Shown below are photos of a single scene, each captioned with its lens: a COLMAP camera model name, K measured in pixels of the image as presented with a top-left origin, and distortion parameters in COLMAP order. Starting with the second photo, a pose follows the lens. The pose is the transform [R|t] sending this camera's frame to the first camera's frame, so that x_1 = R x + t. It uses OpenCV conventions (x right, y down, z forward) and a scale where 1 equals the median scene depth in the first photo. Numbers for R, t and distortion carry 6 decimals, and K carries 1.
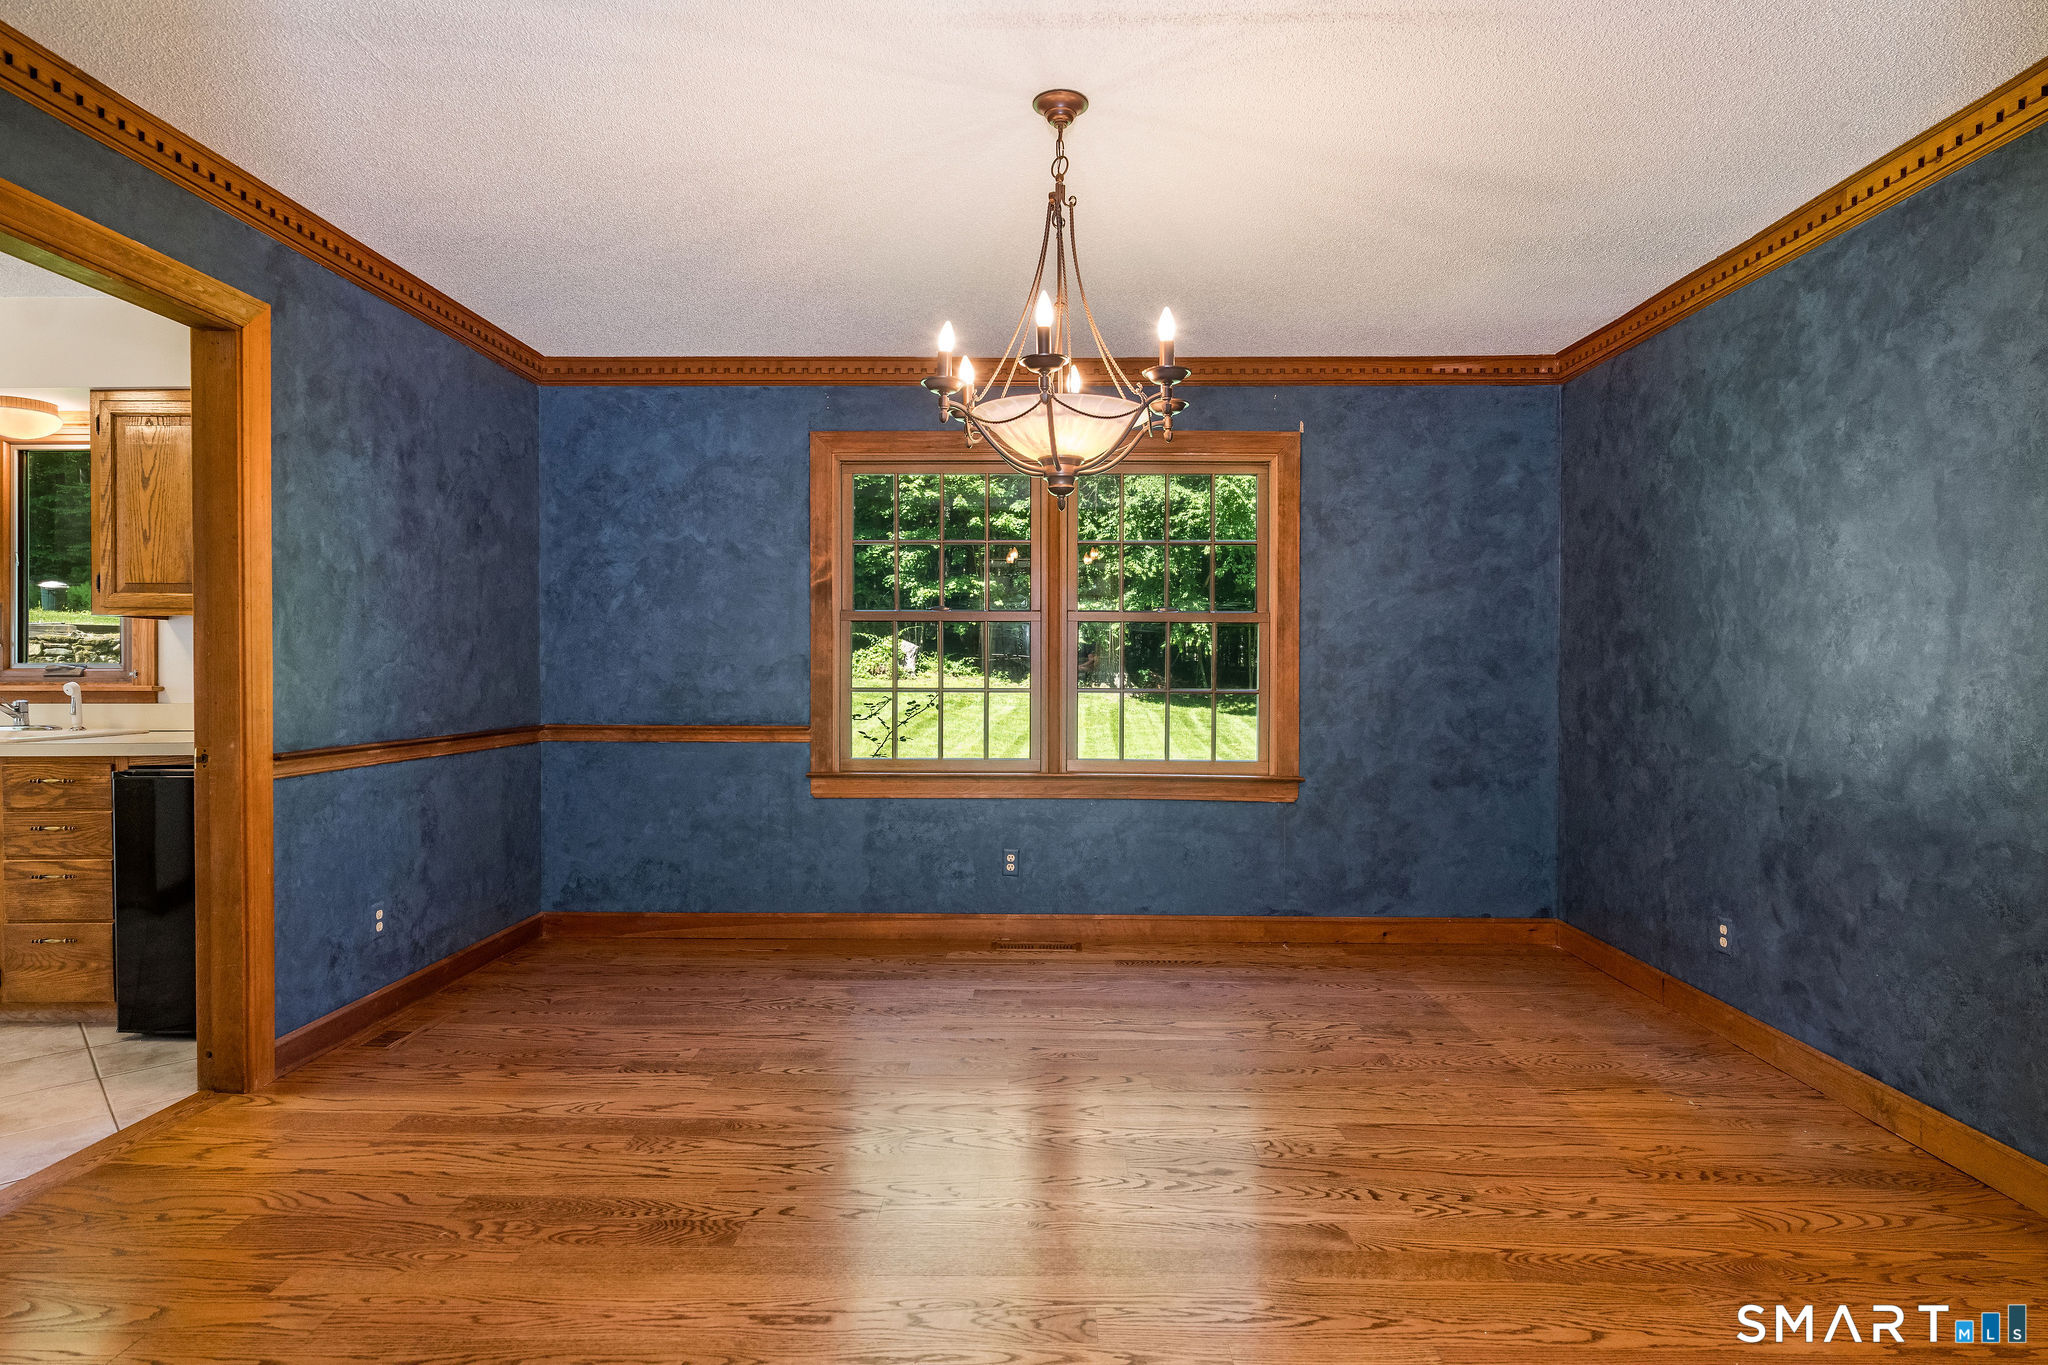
lens RADIAL K [[1091.3, 0, 1027.7], [0, 1091.3, 684.7], [0, 0, 1]] dist [-0.001988, 0.000534]
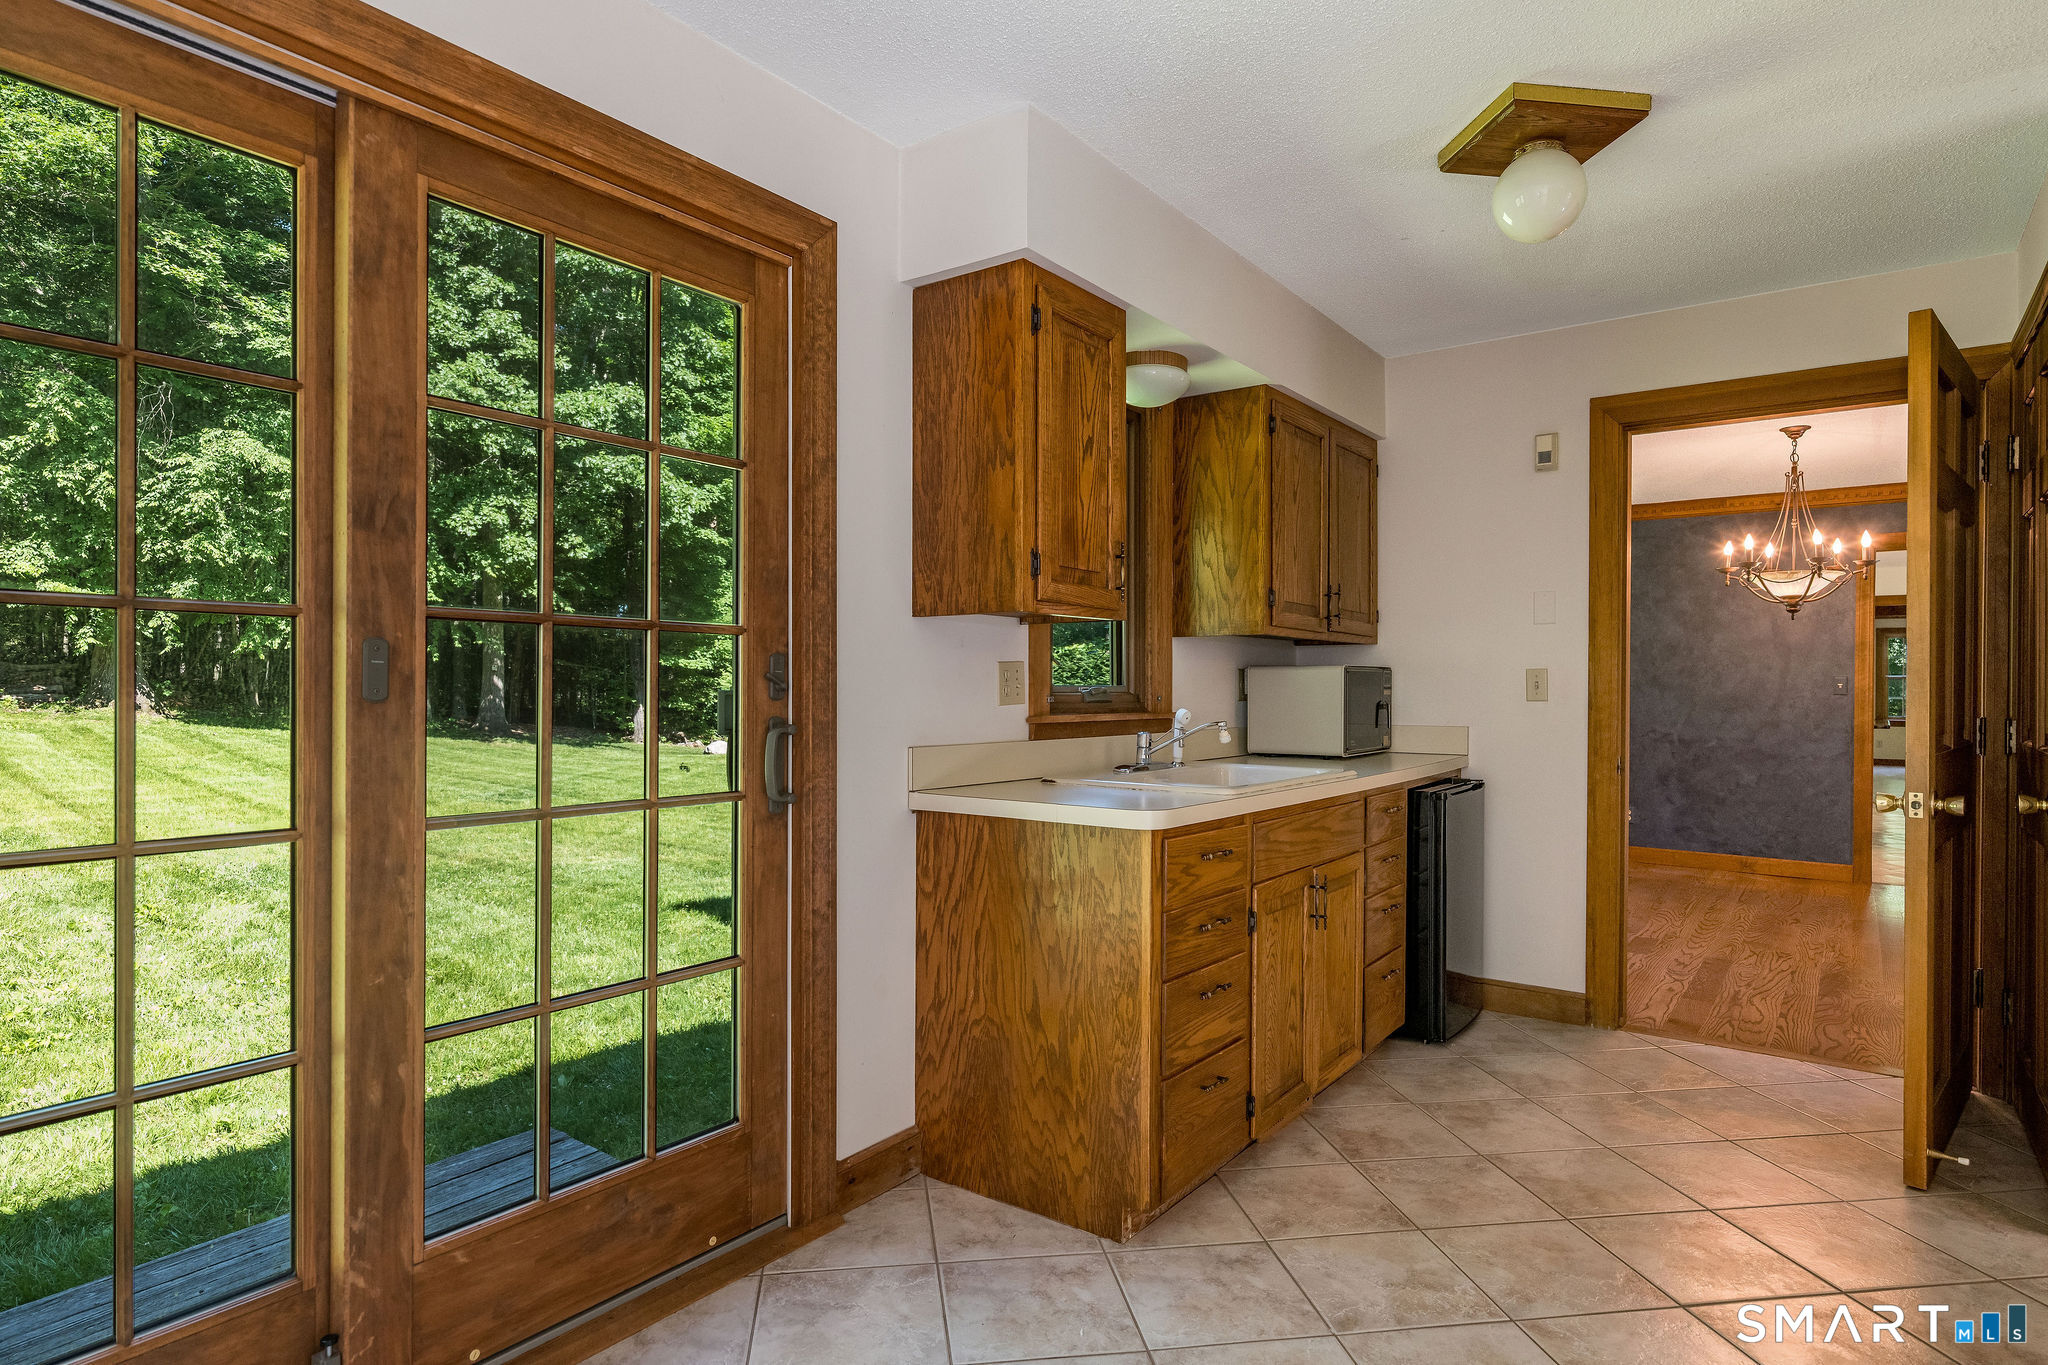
lens RADIAL K [[1130.7, 0, 1021.2], [0, 1130.7, 696.9], [0, 0, 1]] dist [0.003255, 0.000515]
pose [[0.588784, -0.006752, 0.808262, -2.003840], [0.008748, 0.999960, 0.001981, -0.022195], [-0.808243, 0.005904, 0.588819, 0.686620]]
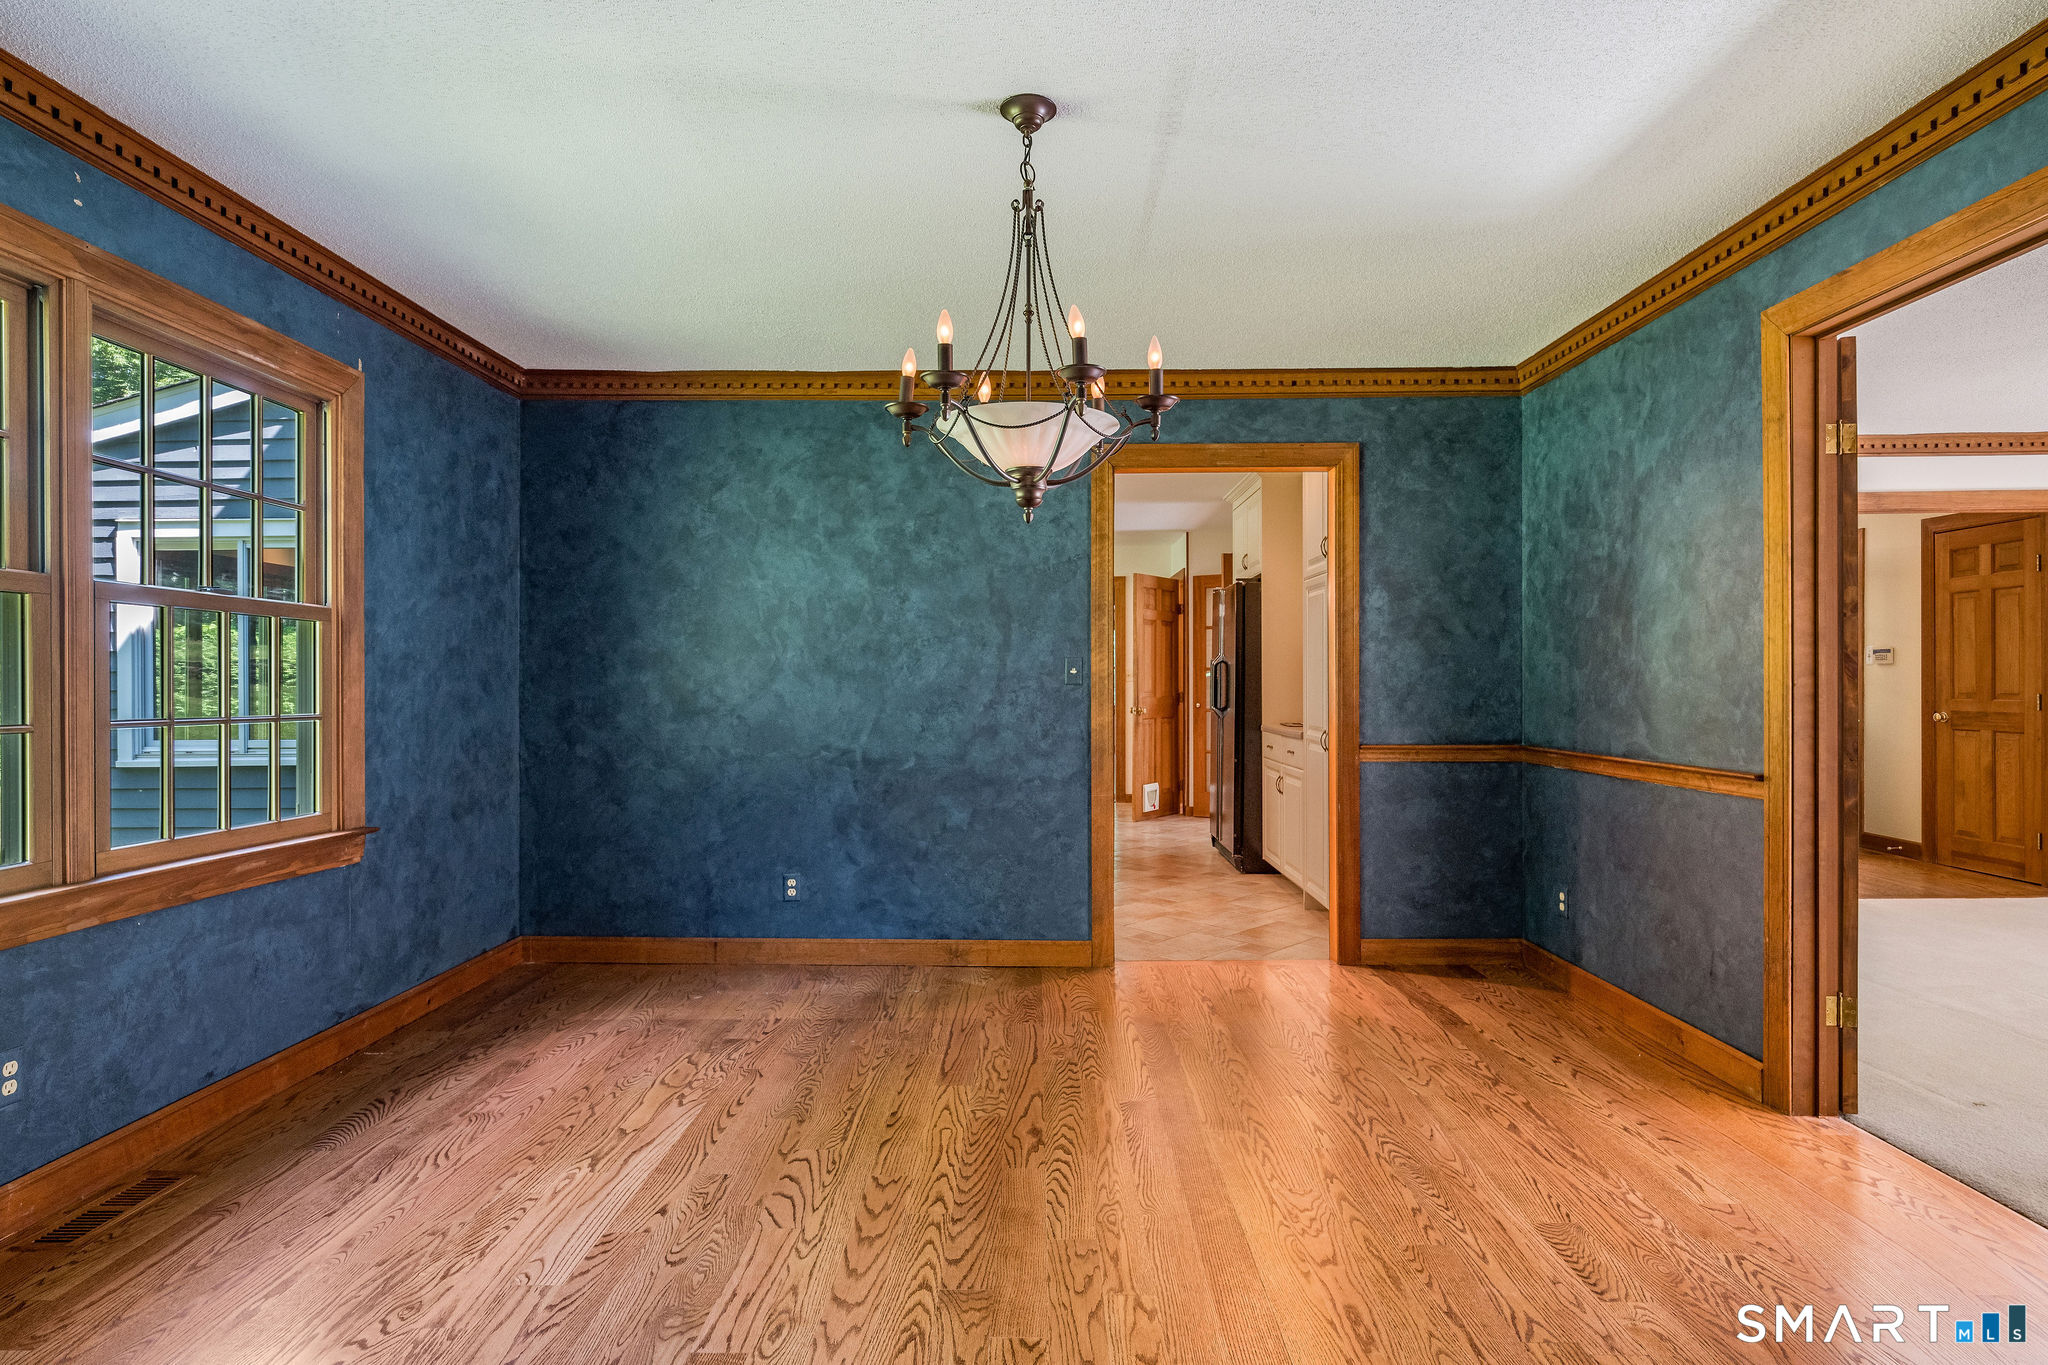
lens RADIAL K [[1091.3, 0, 1027.7], [0, 1091.3, 684.7], [0, 0, 1]] dist [-0.001988, 0.000534]
pose [[0.002594, -0.002103, 0.999994, -0.711868], [0.015746, 0.999874, 0.002062, -0.012360], [-0.999873, 0.015741, 0.002627, 0.750853]]
